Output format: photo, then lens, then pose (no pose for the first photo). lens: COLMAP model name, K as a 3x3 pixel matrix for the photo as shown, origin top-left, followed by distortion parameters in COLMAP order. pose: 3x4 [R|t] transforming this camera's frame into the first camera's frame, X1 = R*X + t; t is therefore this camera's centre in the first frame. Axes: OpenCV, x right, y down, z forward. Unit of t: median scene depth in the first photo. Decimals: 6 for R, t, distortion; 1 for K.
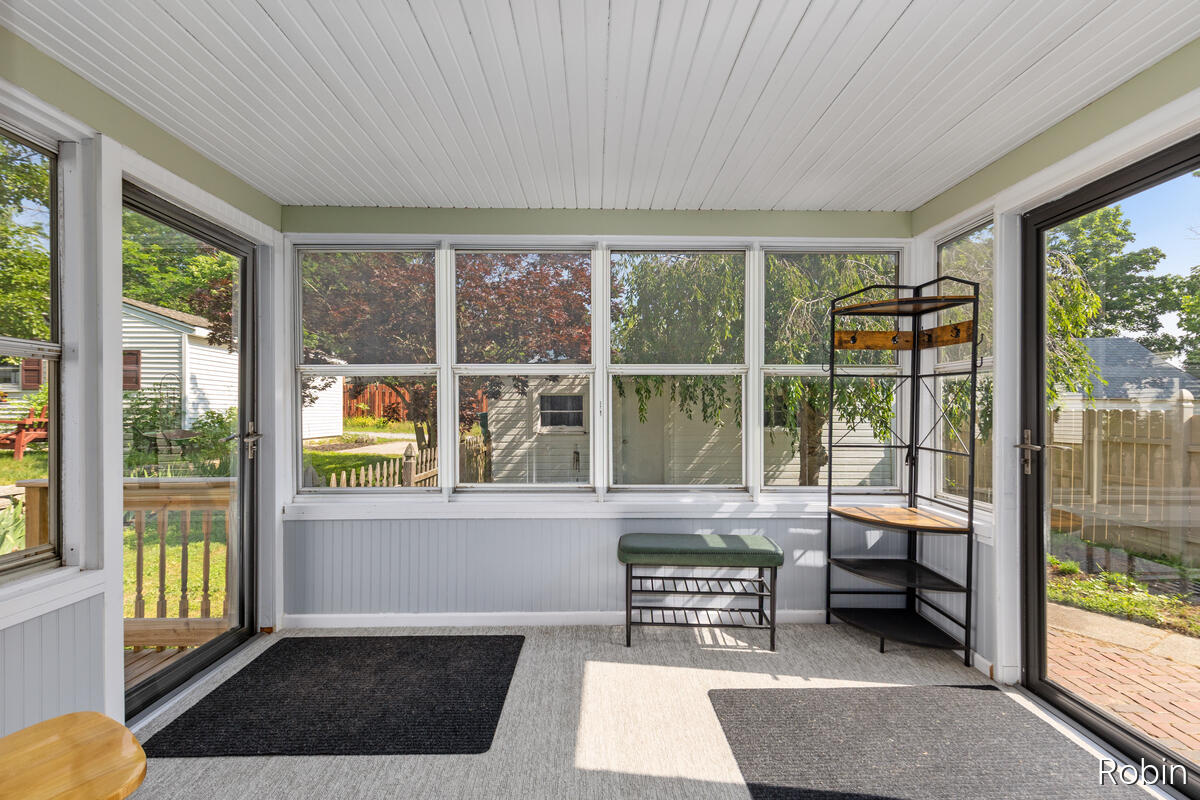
lens RADIAL K [[545.4, 0, 605.9], [0, 545.4, 404.9], [0, 0, 1]] dist [0.002147, 0.000120]
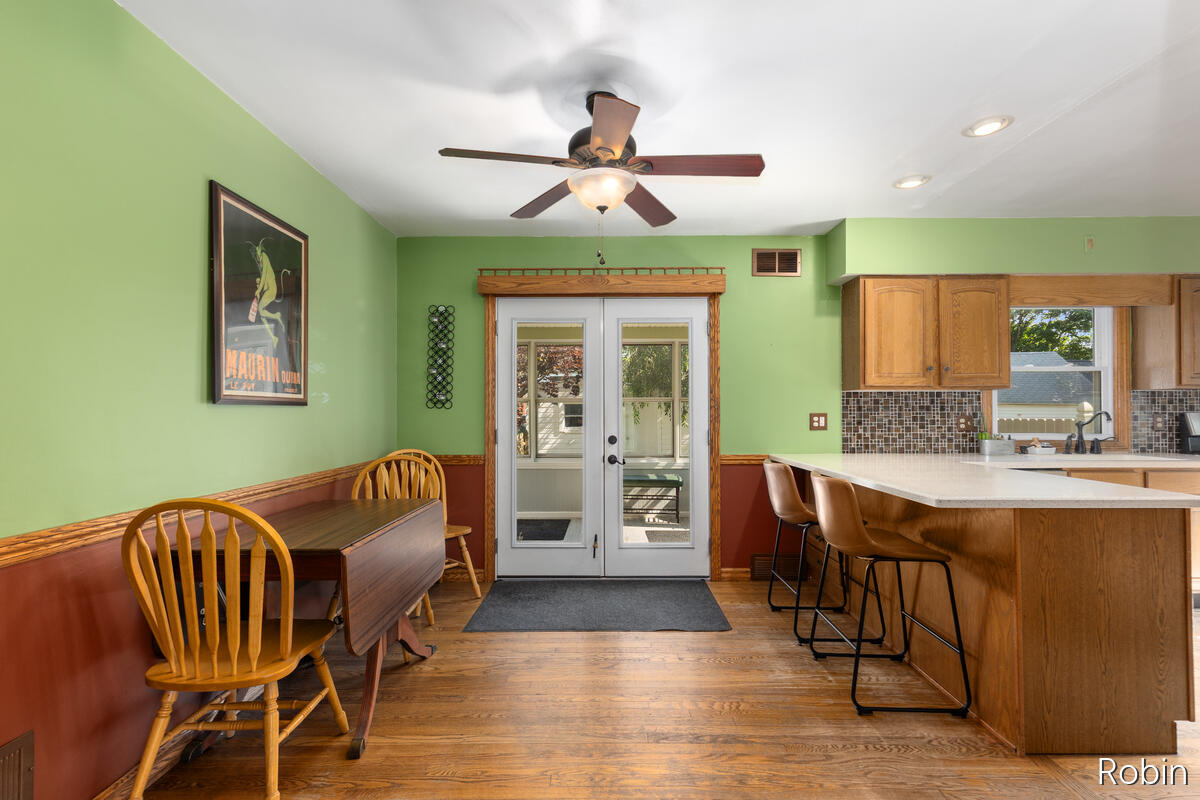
lens RADIAL K [[545.4, 0, 605.9], [0, 545.4, 404.9], [0, 0, 1]] dist [0.002147, 0.000120]
pose [[0.999812, -0.002358, -0.019236, 0.009959], [0.002328, 0.999996, -0.001613, -0.013982], [0.019240, 0.001568, 0.999814, -0.371708]]
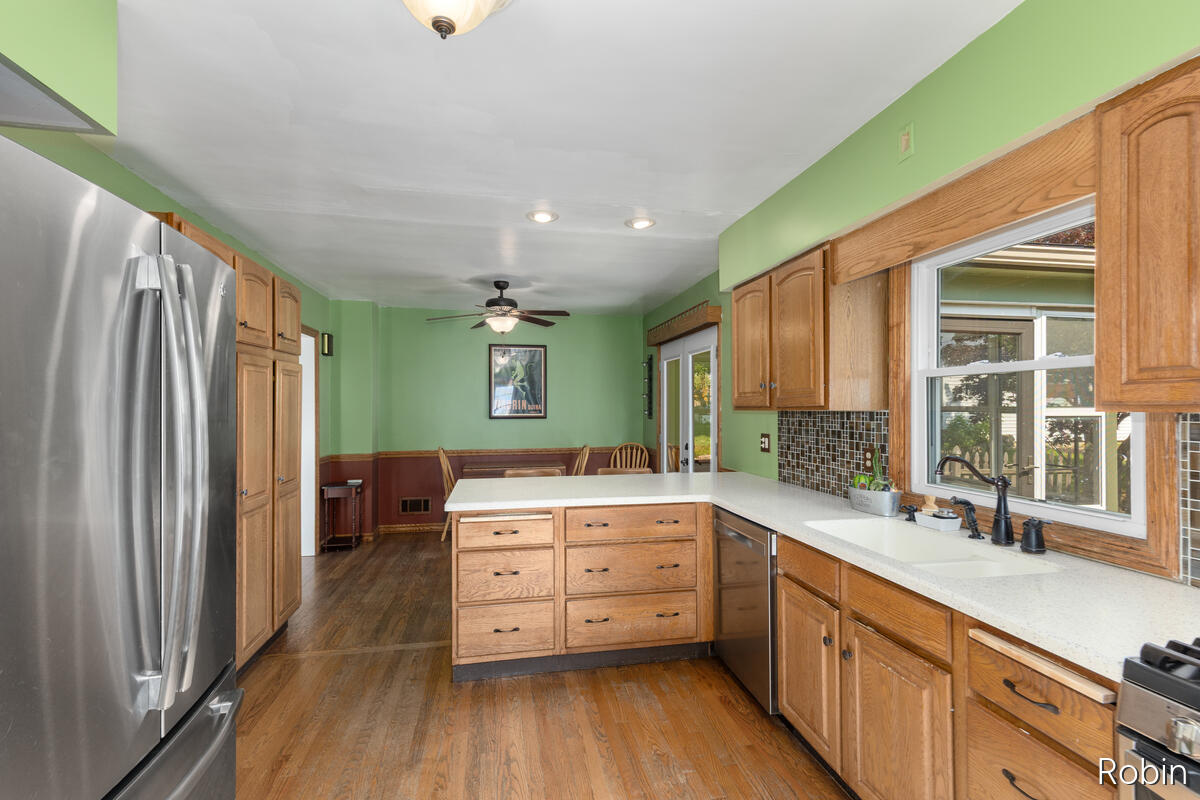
lens RADIAL K [[545.4, 0, 605.9], [0, 545.4, 404.9], [0, 0, 1]] dist [0.002147, 0.000120]
pose [[0.175944, -0.004433, -0.984390, 0.541940], [0.012013, 0.999925, -0.002356, -0.029217], [0.984327, -0.011411, 0.175984, -0.120907]]
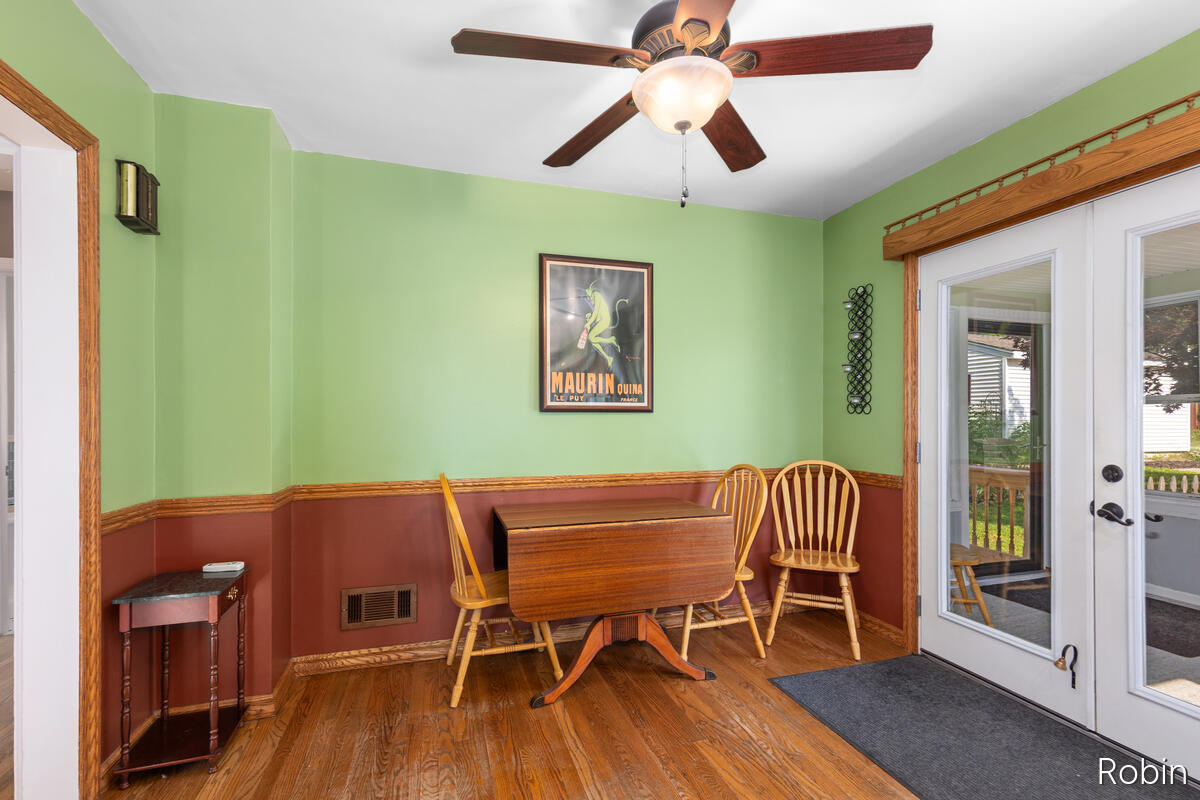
lens RADIAL K [[544.3, 0, 604.6], [0, 544.3, 418.1], [0, 0, 1]] dist [0.001343, -0.000176]
pose [[0.271622, -0.000675, -0.962404, 0.161752], [0.010606, 0.999941, 0.002292, -0.011958], [0.962346, -0.010830, 0.271613, -0.195930]]
